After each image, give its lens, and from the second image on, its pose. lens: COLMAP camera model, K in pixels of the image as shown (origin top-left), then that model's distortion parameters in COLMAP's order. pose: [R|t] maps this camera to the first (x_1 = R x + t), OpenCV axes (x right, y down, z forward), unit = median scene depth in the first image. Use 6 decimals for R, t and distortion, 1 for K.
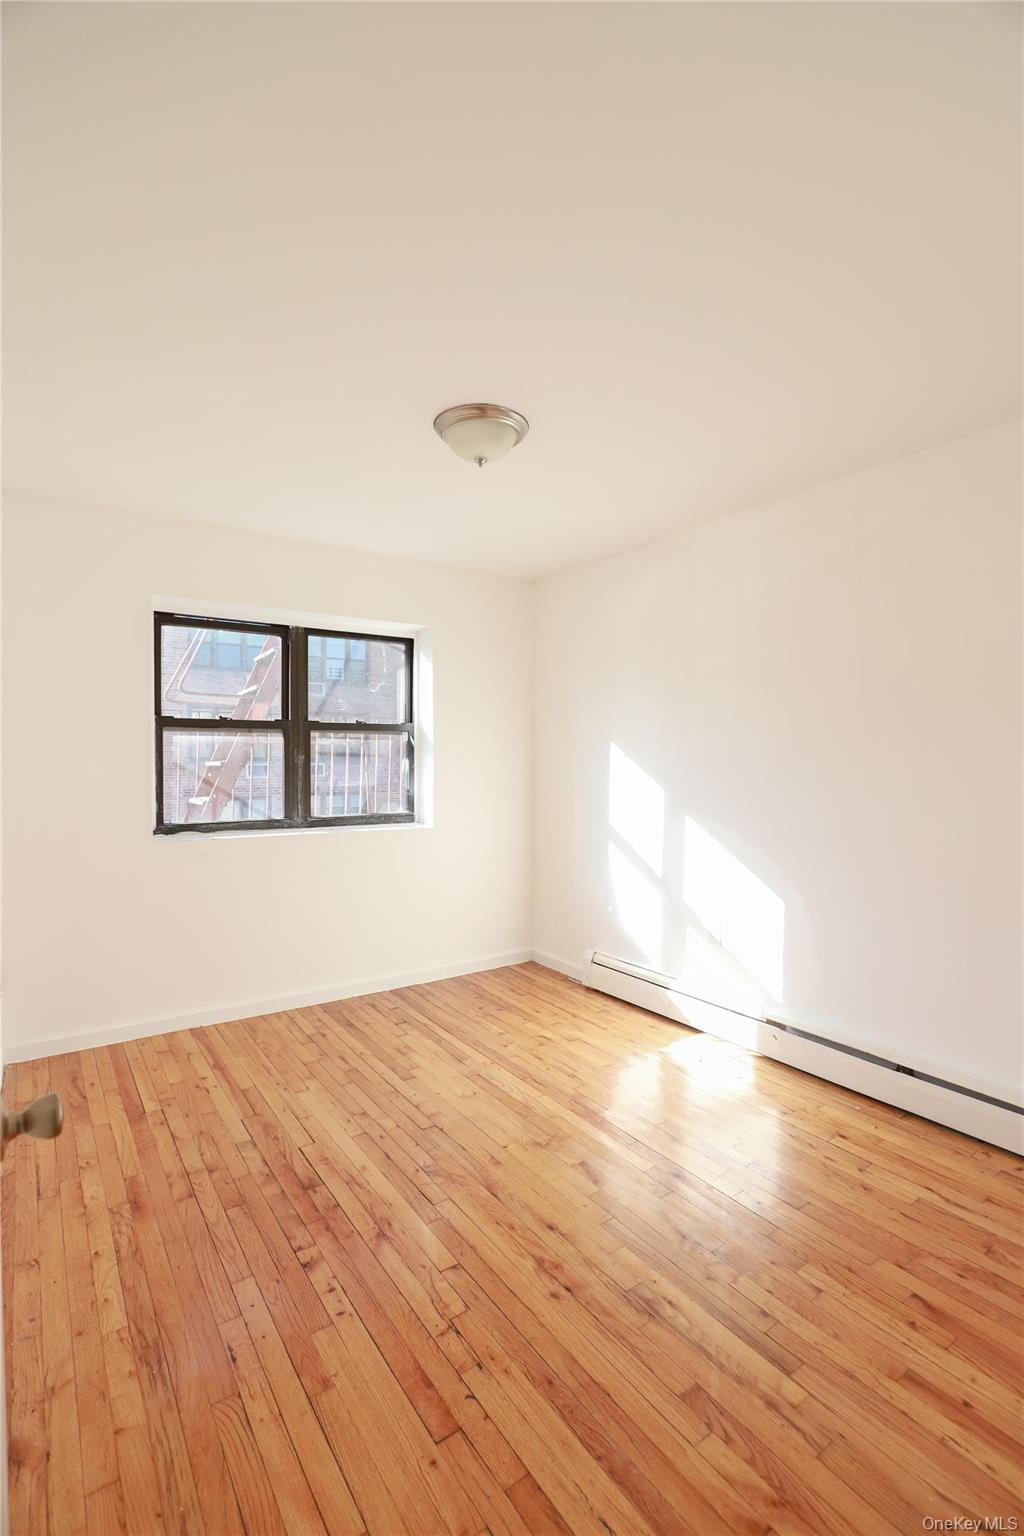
lens RADIAL K [[702.5, 0, 512.0], [0, 702.5, 768.0], [0, 0, 1]] dist [-0.038252, 0.004292]
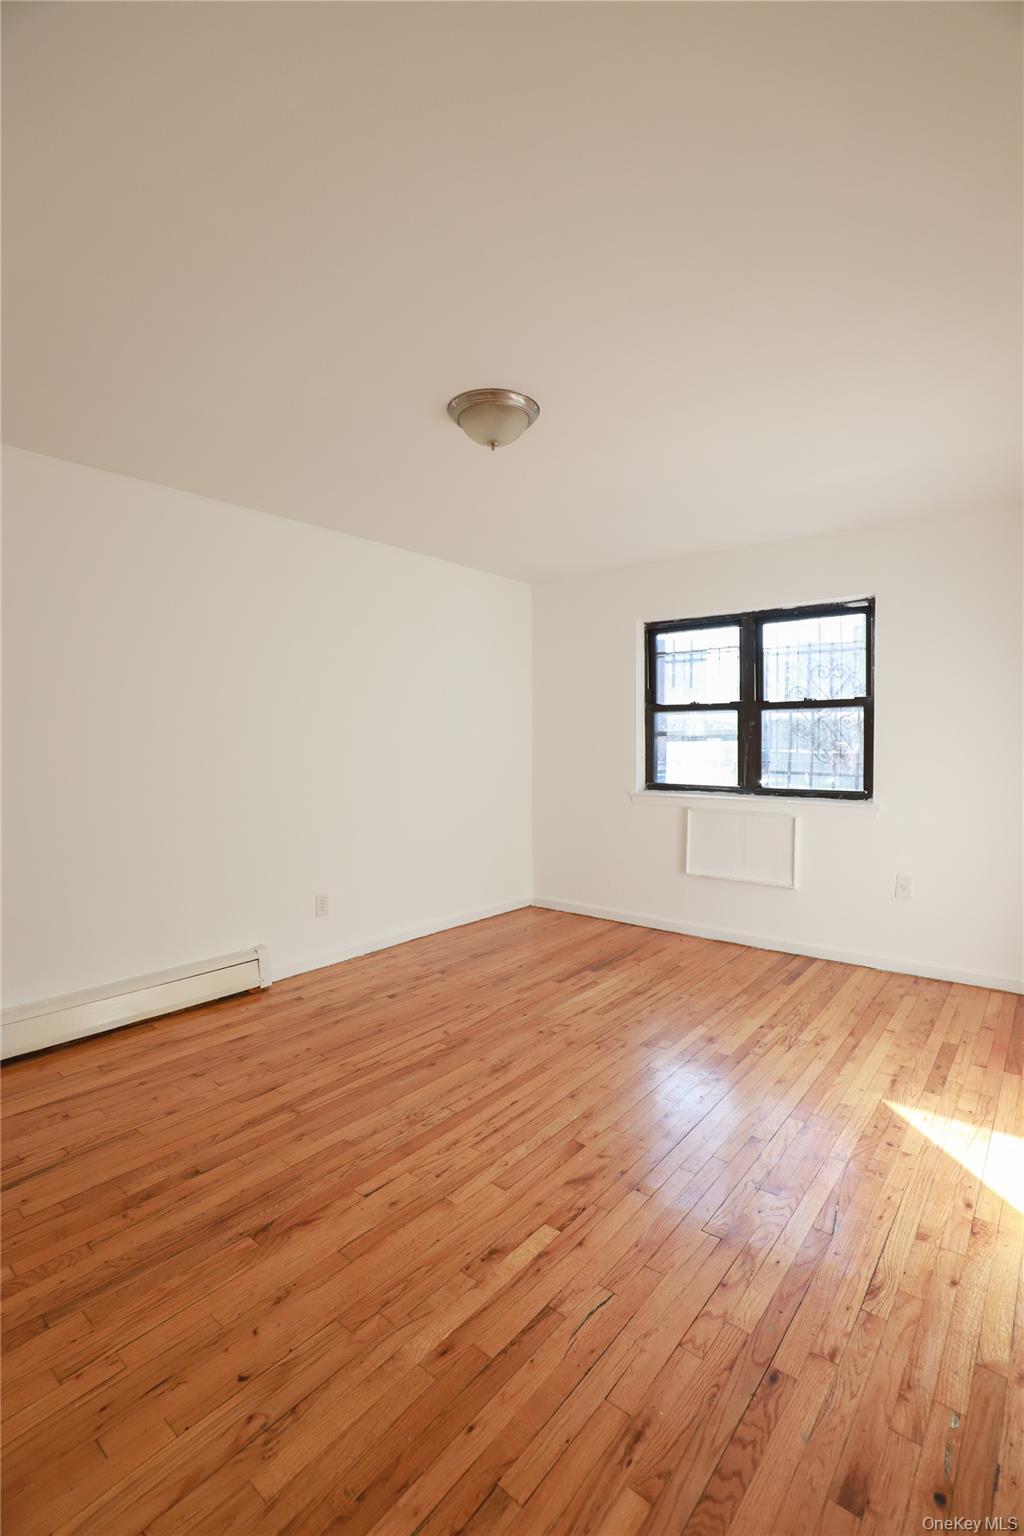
lens RADIAL K [[702.5, 0, 512.0], [0, 702.5, 768.0], [0, 0, 1]] dist [-0.038252, 0.004292]
pose [[0.284035, 0.042438, -0.957874, 0.728848], [-0.004437, 0.999067, 0.042947, -0.006351], [0.958804, -0.007948, 0.283958, 0.333704]]
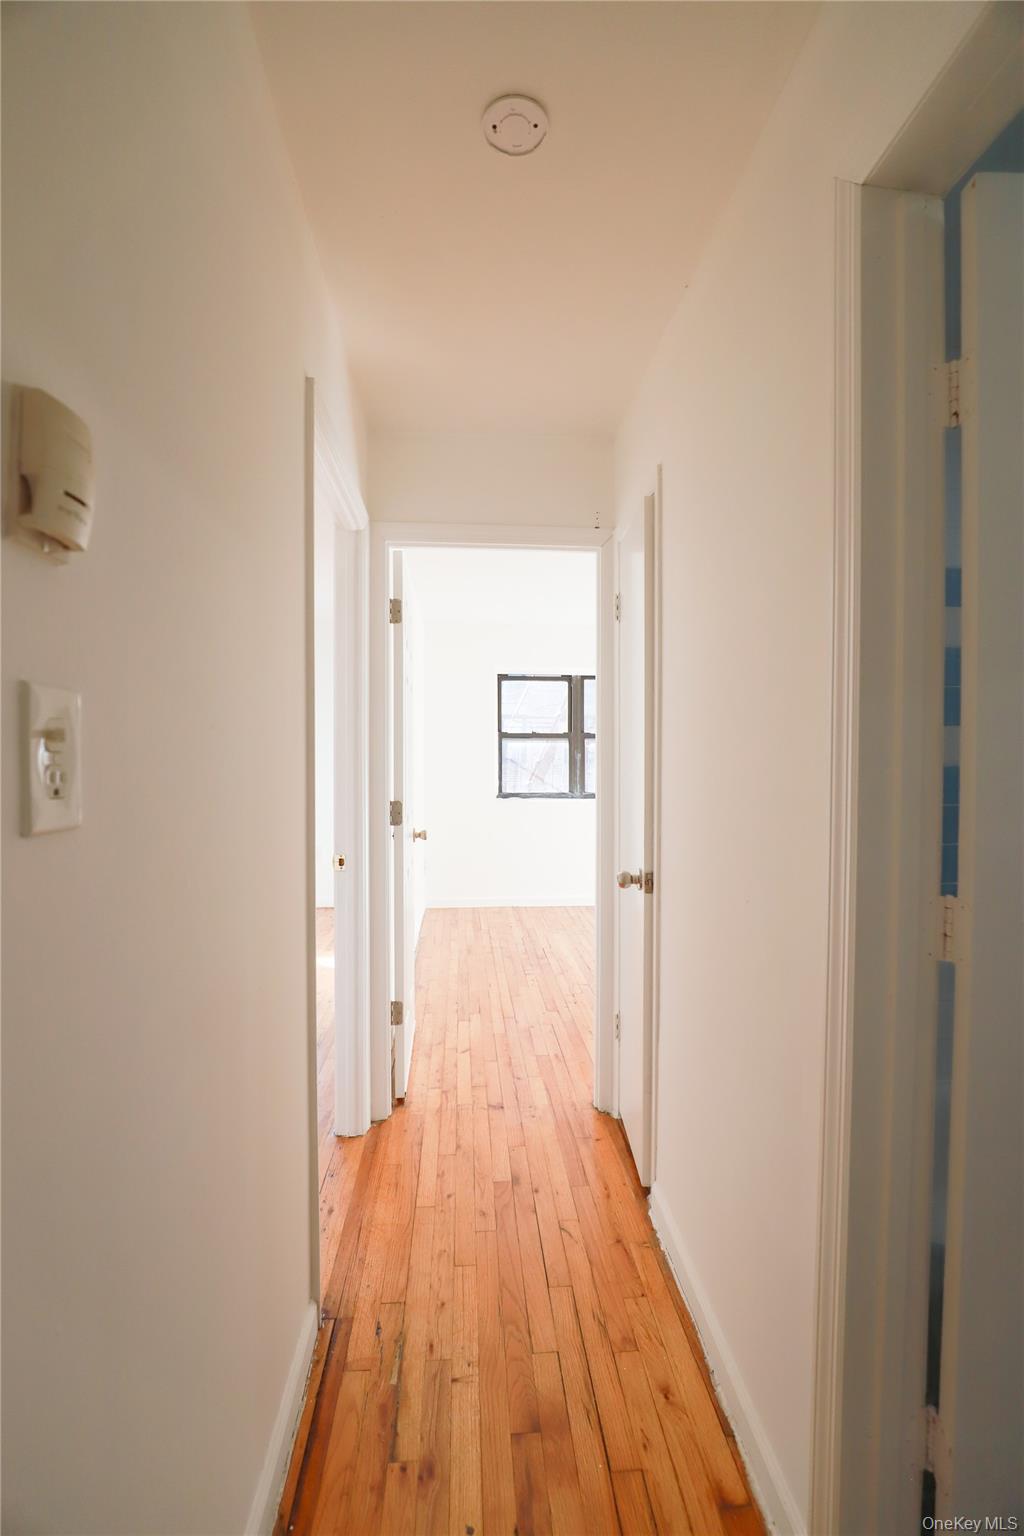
lens RADIAL K [[702.5, 0, 512.0], [0, 702.5, 768.0], [0, 0, 1]] dist [-0.038252, 0.004292]
pose [[0.861940, 0.005285, -0.506982, 0.428582], [-0.004817, 0.999986, 0.002235, 0.012918], [0.506987, 0.000515, 0.861953, -0.533359]]
